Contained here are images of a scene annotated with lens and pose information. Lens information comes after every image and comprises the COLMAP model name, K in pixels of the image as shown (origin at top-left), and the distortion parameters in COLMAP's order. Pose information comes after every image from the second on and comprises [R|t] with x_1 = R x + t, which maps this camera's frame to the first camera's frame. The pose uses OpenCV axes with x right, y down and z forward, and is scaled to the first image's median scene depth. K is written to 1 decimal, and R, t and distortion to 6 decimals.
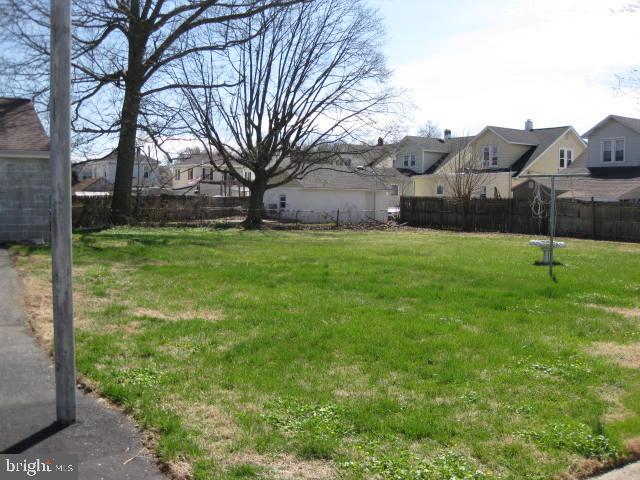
lens RADIAL K [[653.7, 0, 320.0], [0, 653.7, 240.0], [0, 0, 1]] dist [-0.151924, 0.021437]
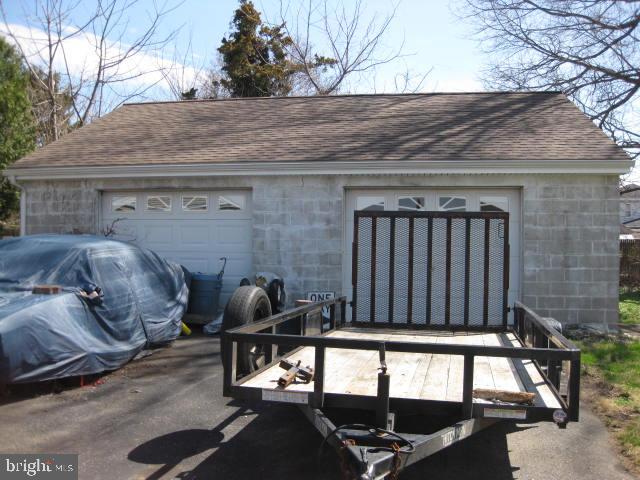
lens RADIAL K [[653.7, 0, 320.0], [0, 653.7, 240.0], [0, 0, 1]] dist [-0.151924, 0.021437]
pose [[0.766700, -0.022316, -0.641618, -0.279987], [-0.033045, 0.996699, -0.074153, -0.025055], [0.641155, 0.078055, 0.763432, 0.435735]]
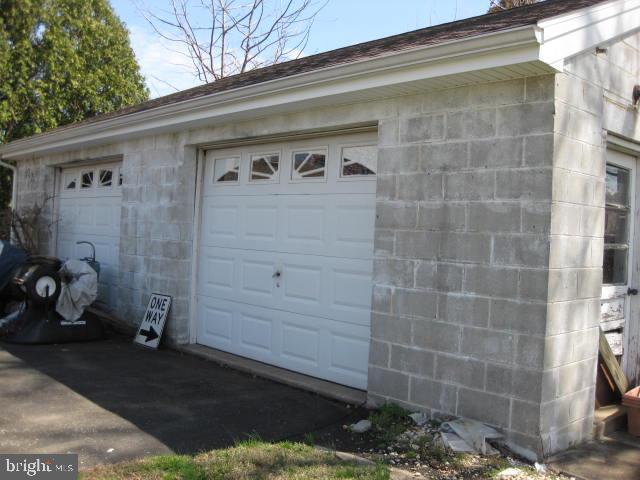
lens RADIAL K [[653.7, 0, 320.0], [0, 653.7, 240.0], [0, 0, 1]] dist [-0.151924, 0.021437]
pose [[0.210121, -0.010944, -0.977614, -0.230820], [-0.118351, 0.992299, -0.036545, -0.053670], [0.970486, 0.123381, 0.207208, 0.890623]]
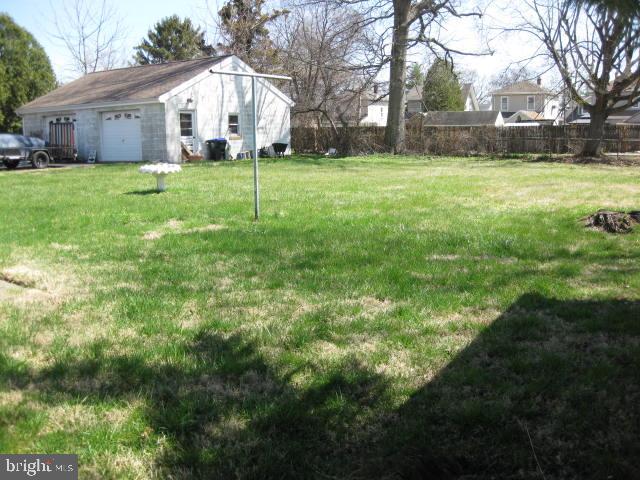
lens RADIAL K [[653.7, 0, 320.0], [0, 653.7, 240.0], [0, 0, 1]] dist [-0.151924, 0.021437]
pose [[0.442655, 0.107213, -0.890259, 1.041386], [-0.042386, 0.994218, 0.098657, 0.020200], [0.895690, -0.005937, 0.444640, 0.678003]]
